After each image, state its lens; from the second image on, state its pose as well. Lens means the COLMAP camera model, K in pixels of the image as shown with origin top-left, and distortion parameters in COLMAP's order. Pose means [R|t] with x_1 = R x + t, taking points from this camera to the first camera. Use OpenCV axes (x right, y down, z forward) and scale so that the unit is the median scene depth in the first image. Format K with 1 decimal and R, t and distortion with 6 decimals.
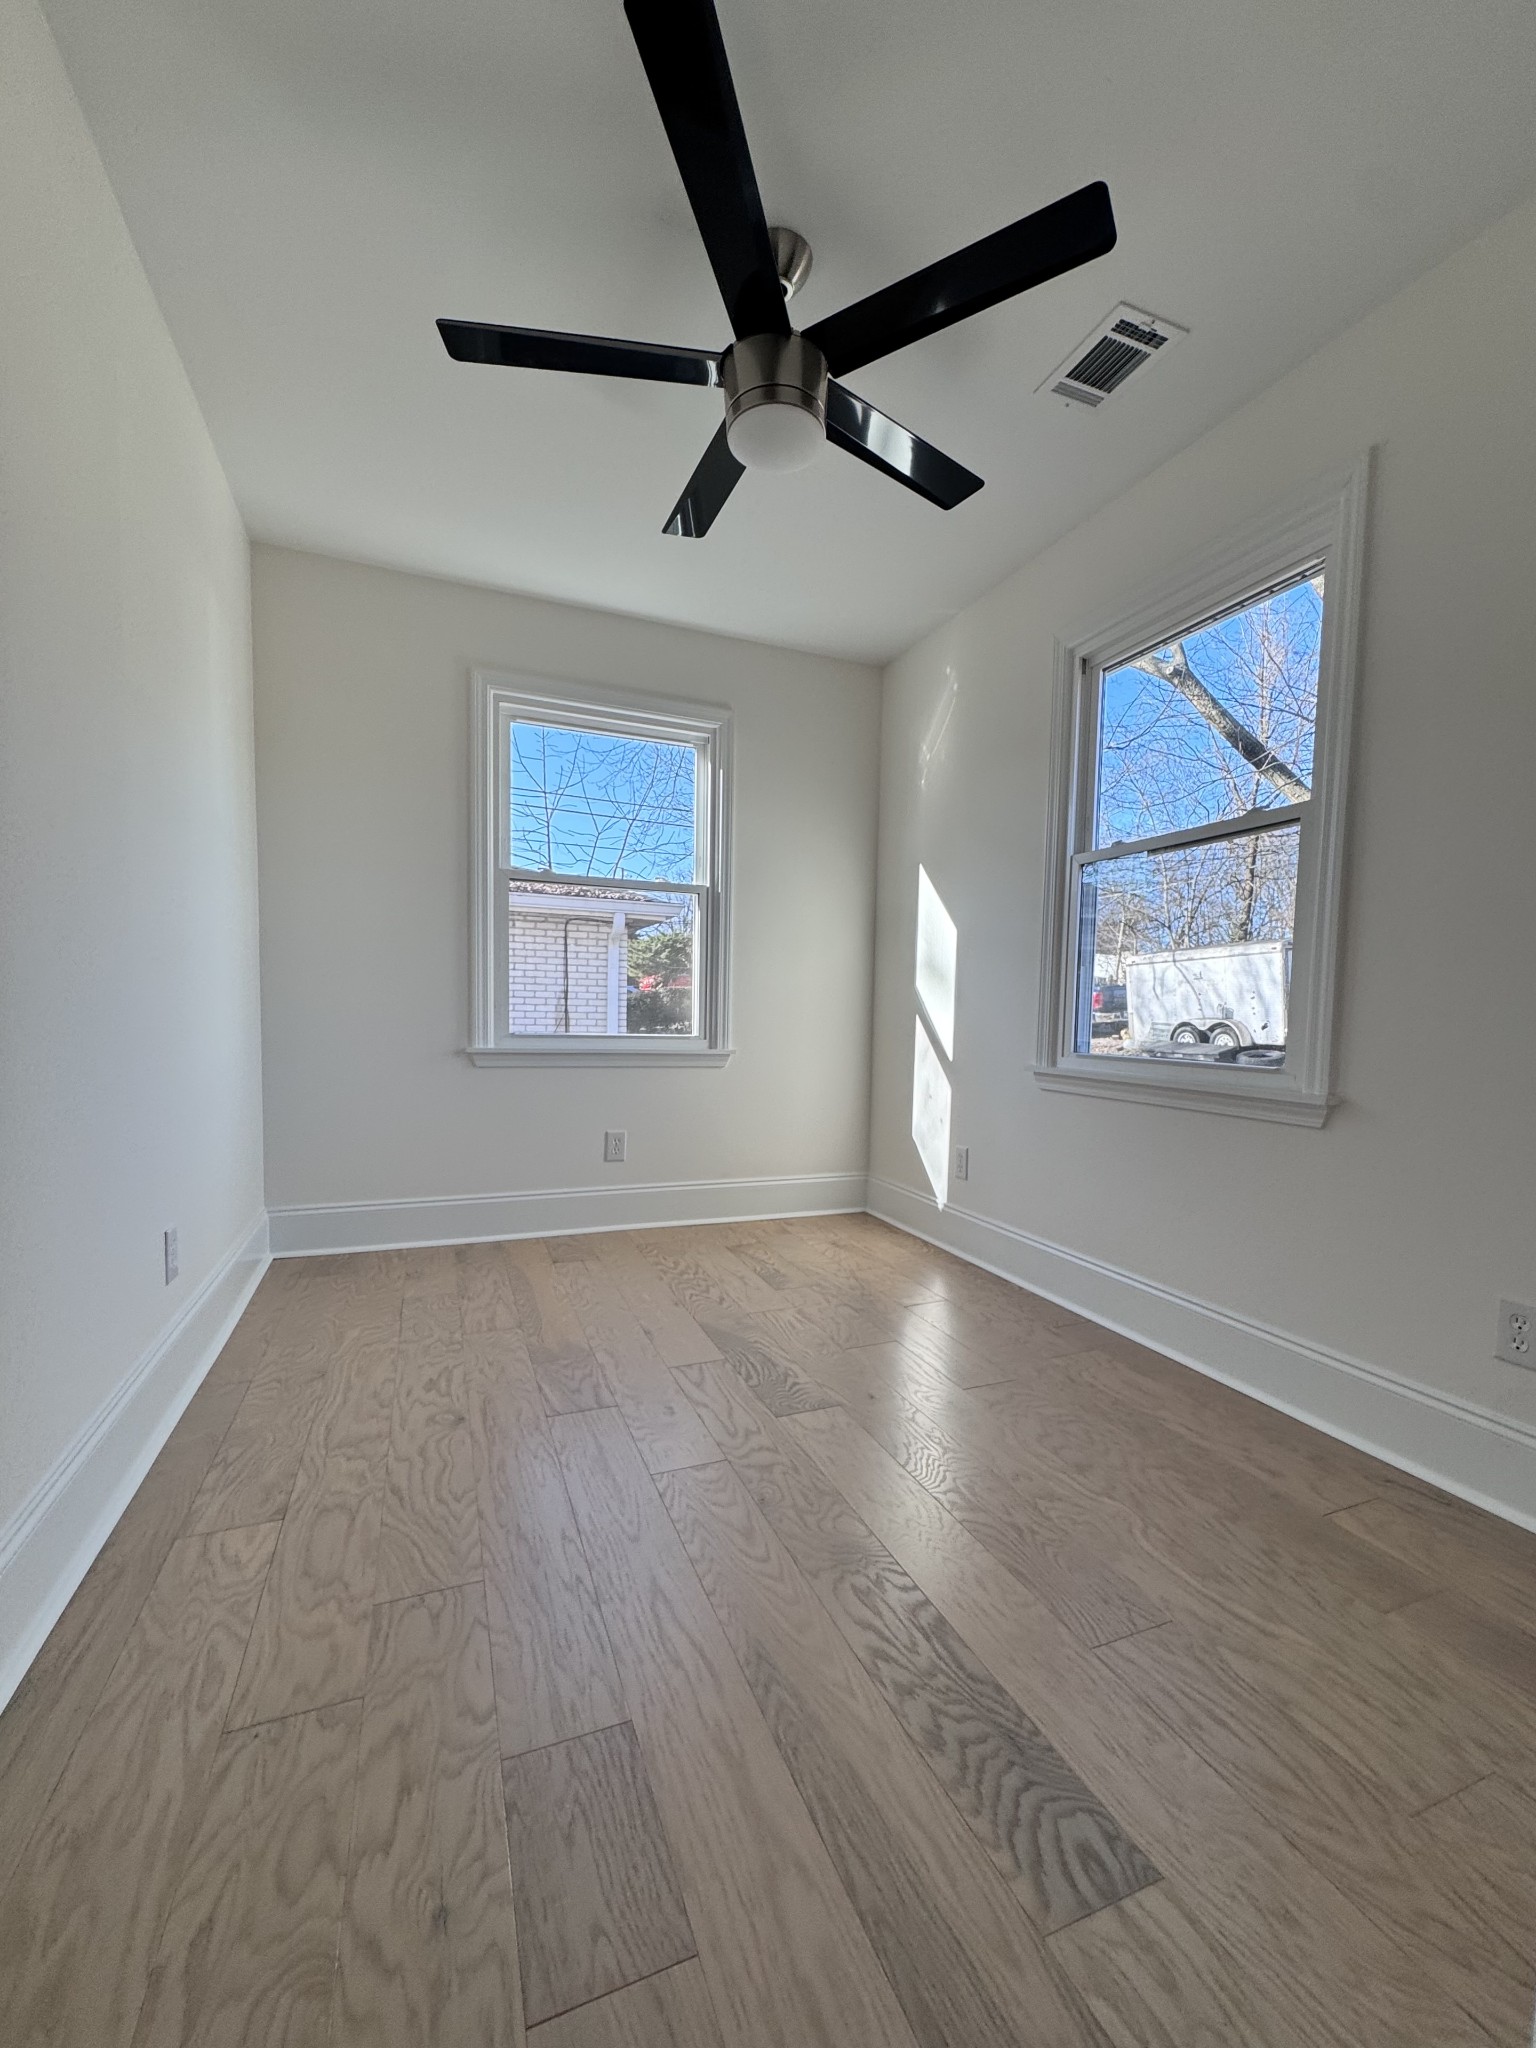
lens RADIAL K [[863.8, 0, 797.0], [0, 863.8, 1073.5], [0, 0, 1]] dist [-0.001232, 0.001540]
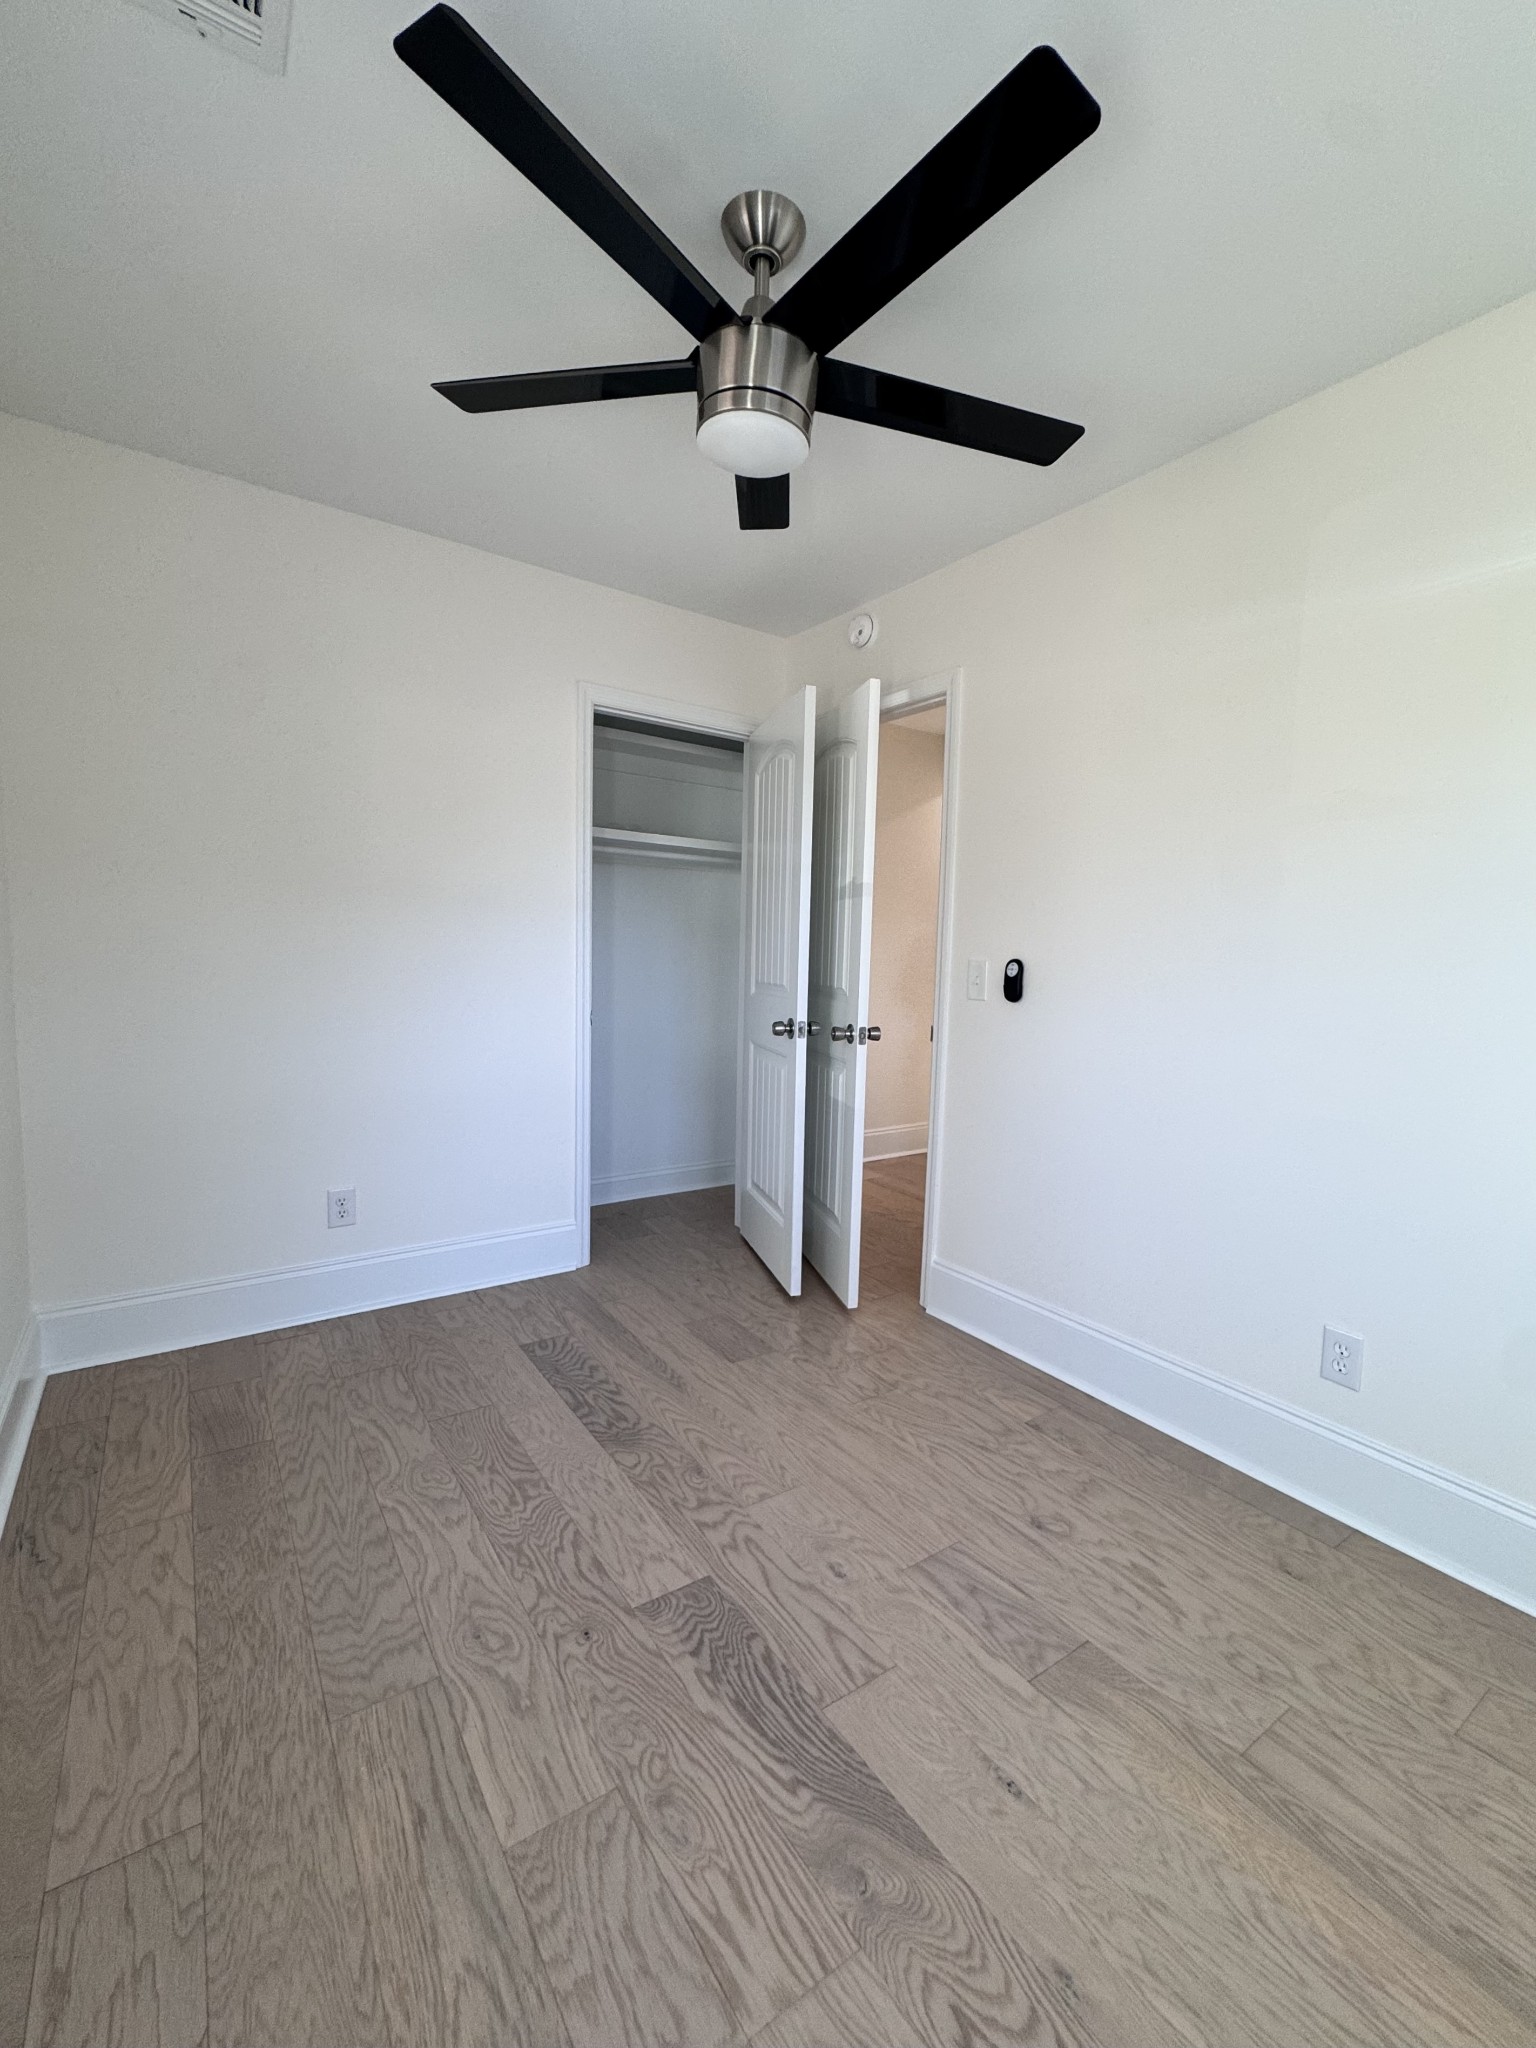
lens RADIAL K [[818.7, 0, 780.8], [0, 818.7, 1019.9], [0, 0, 1]] dist [-0.001320, 0.000544]
pose [[-0.976487, -0.034460, -0.212805, 0.105985], [-0.065757, 0.987710, 0.141793, -0.280308], [0.205303, 0.152452, -0.966752, 1.884980]]
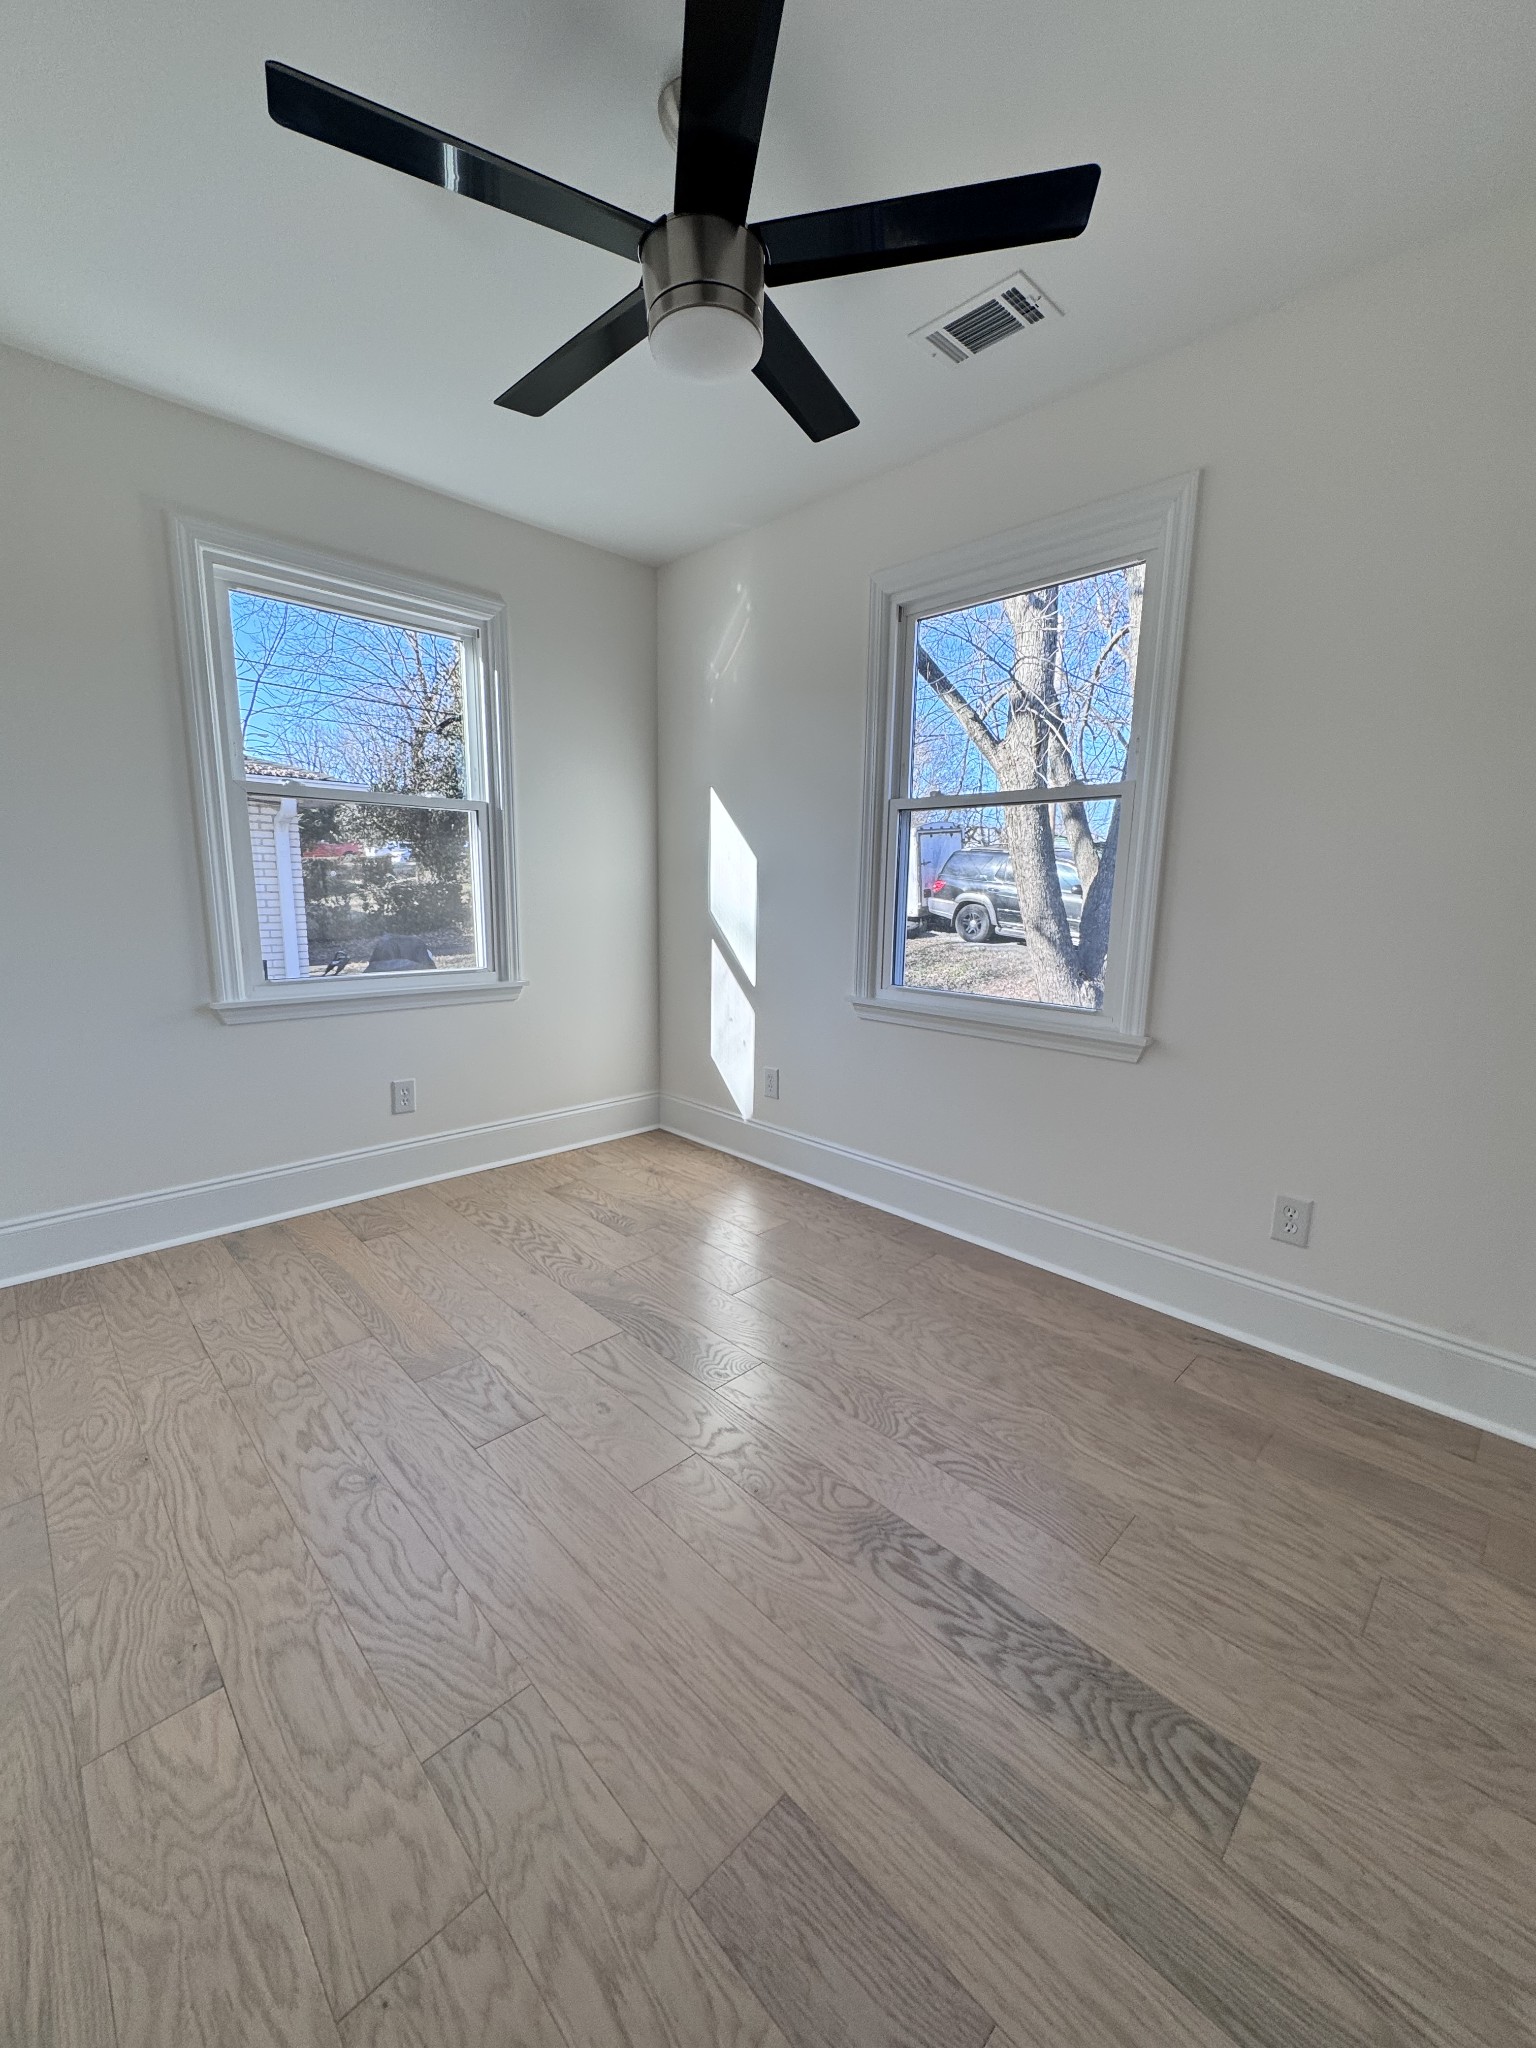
lens RADIAL K [[818.7, 0, 767.6], [0, 818.7, 1030.2], [0, 0, 1]] dist [-0.001320, 0.000544]
pose [[0.928920, -0.072664, 0.363081, -0.313034], [0.029901, 0.992074, 0.122046, -0.150397], [-0.369071, -0.102515, 0.923730, 0.148064]]
